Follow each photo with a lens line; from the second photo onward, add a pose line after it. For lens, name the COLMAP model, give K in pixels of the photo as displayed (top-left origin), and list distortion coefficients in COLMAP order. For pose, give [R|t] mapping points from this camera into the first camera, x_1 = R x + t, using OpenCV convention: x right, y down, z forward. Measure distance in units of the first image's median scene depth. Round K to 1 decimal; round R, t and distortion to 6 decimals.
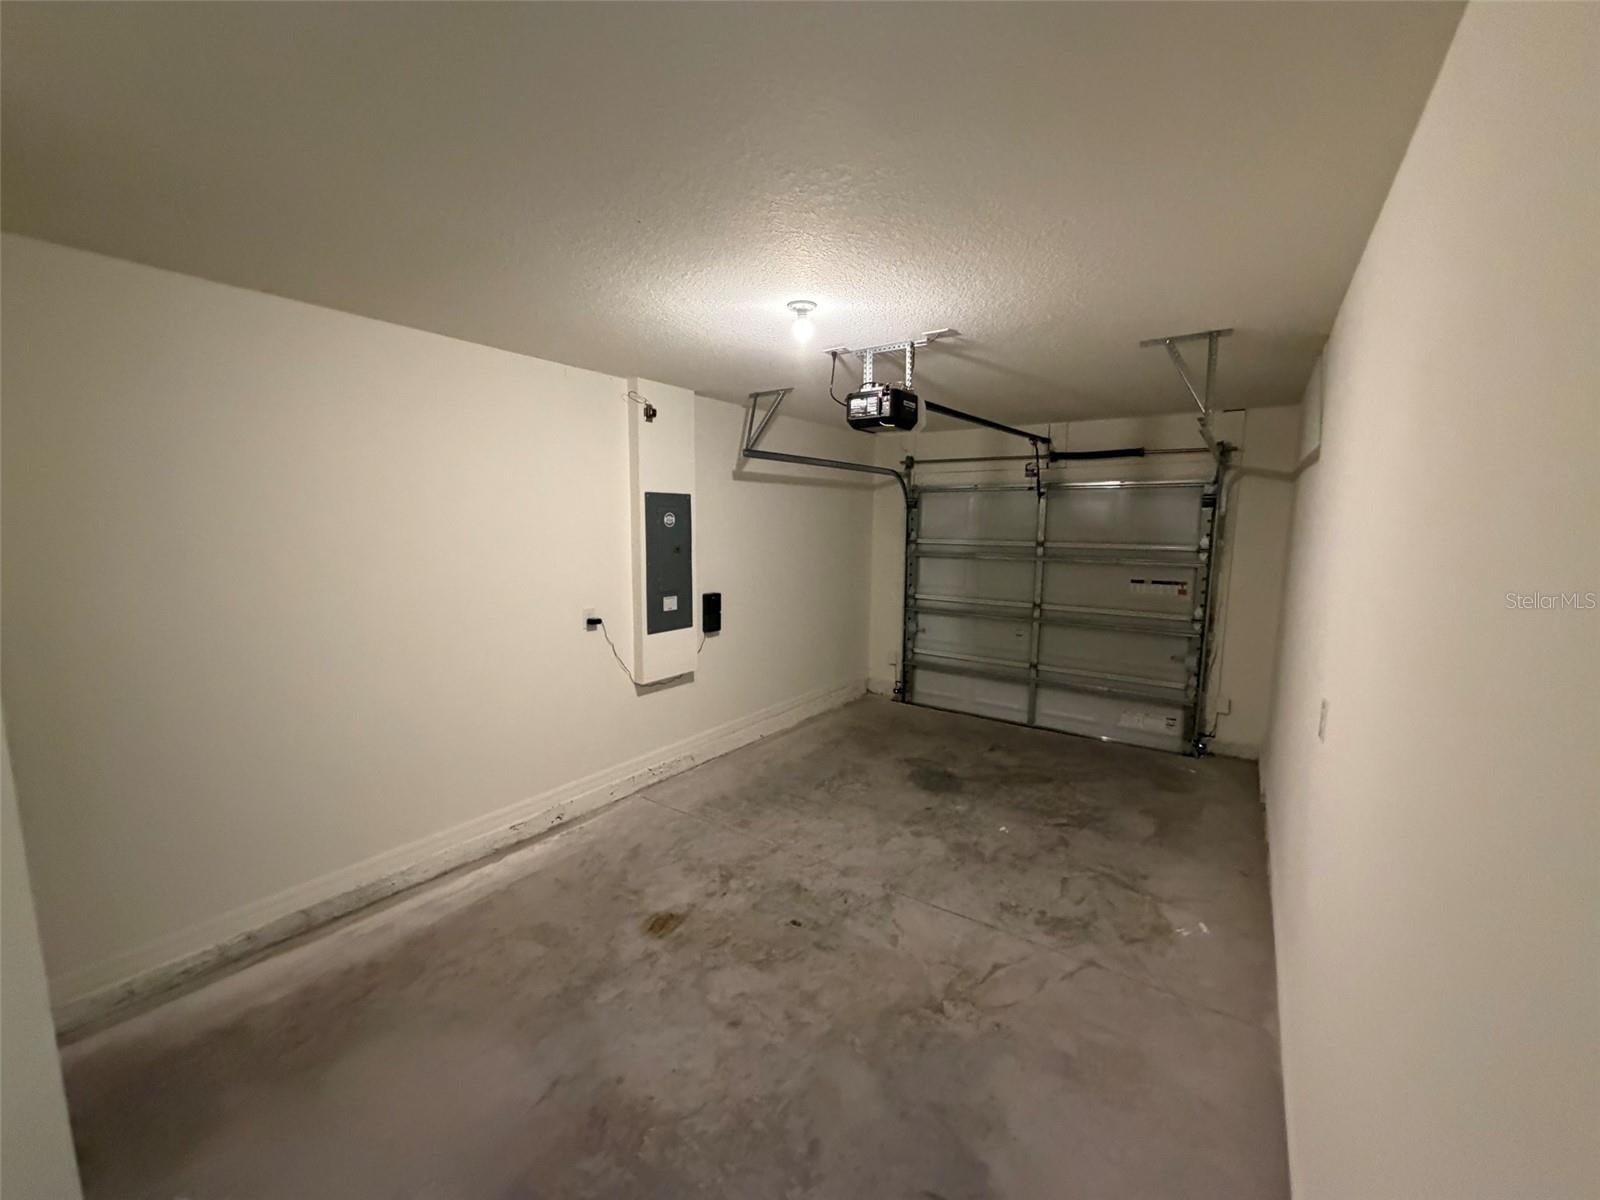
lens RADIAL K [[639.4, 0, 798.0], [0, 639.4, 599.8], [0, 0, 1]] dist [-0.000120, 0.000528]
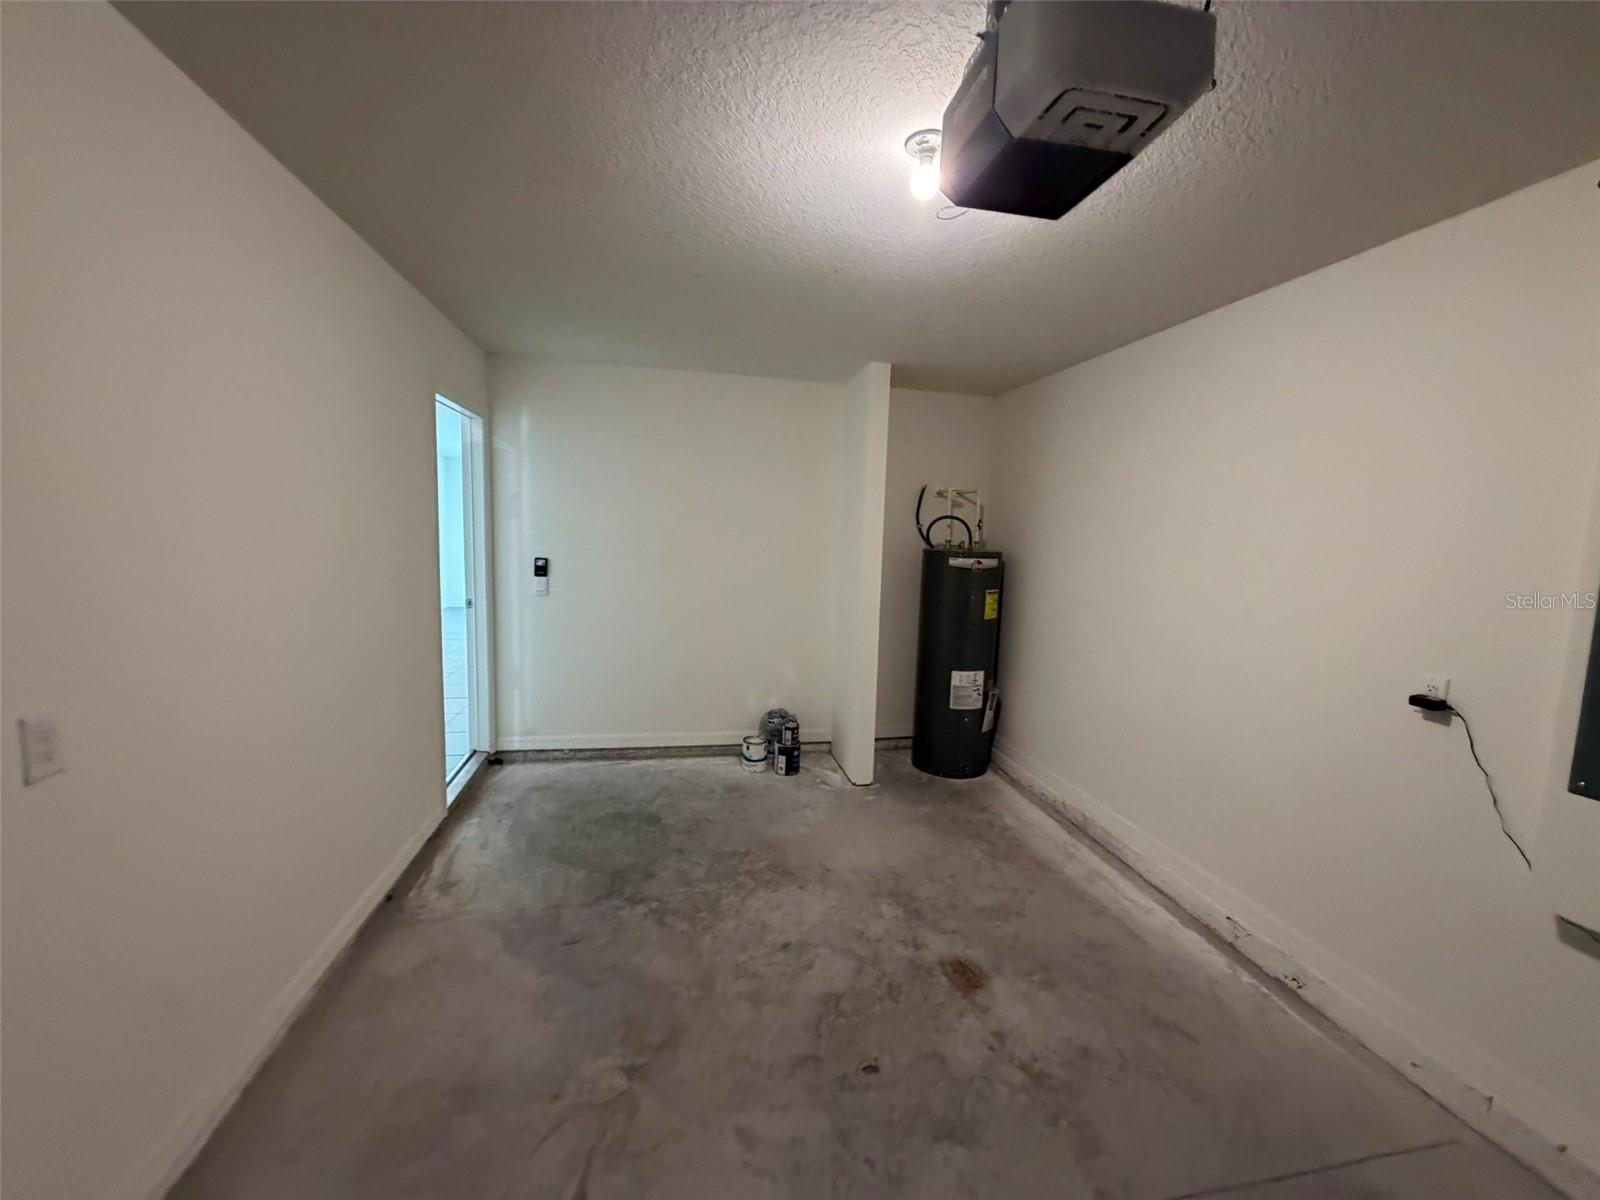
lens RADIAL K [[639.4, 0, 798.0], [0, 639.4, 599.8], [0, 0, 1]] dist [-0.000120, 0.000528]
pose [[-0.693279, 0.046078, -0.719195, 0.585640], [-0.126081, 0.974808, 0.183993, -0.114356], [0.709554, 0.218235, -0.670004, 1.456217]]
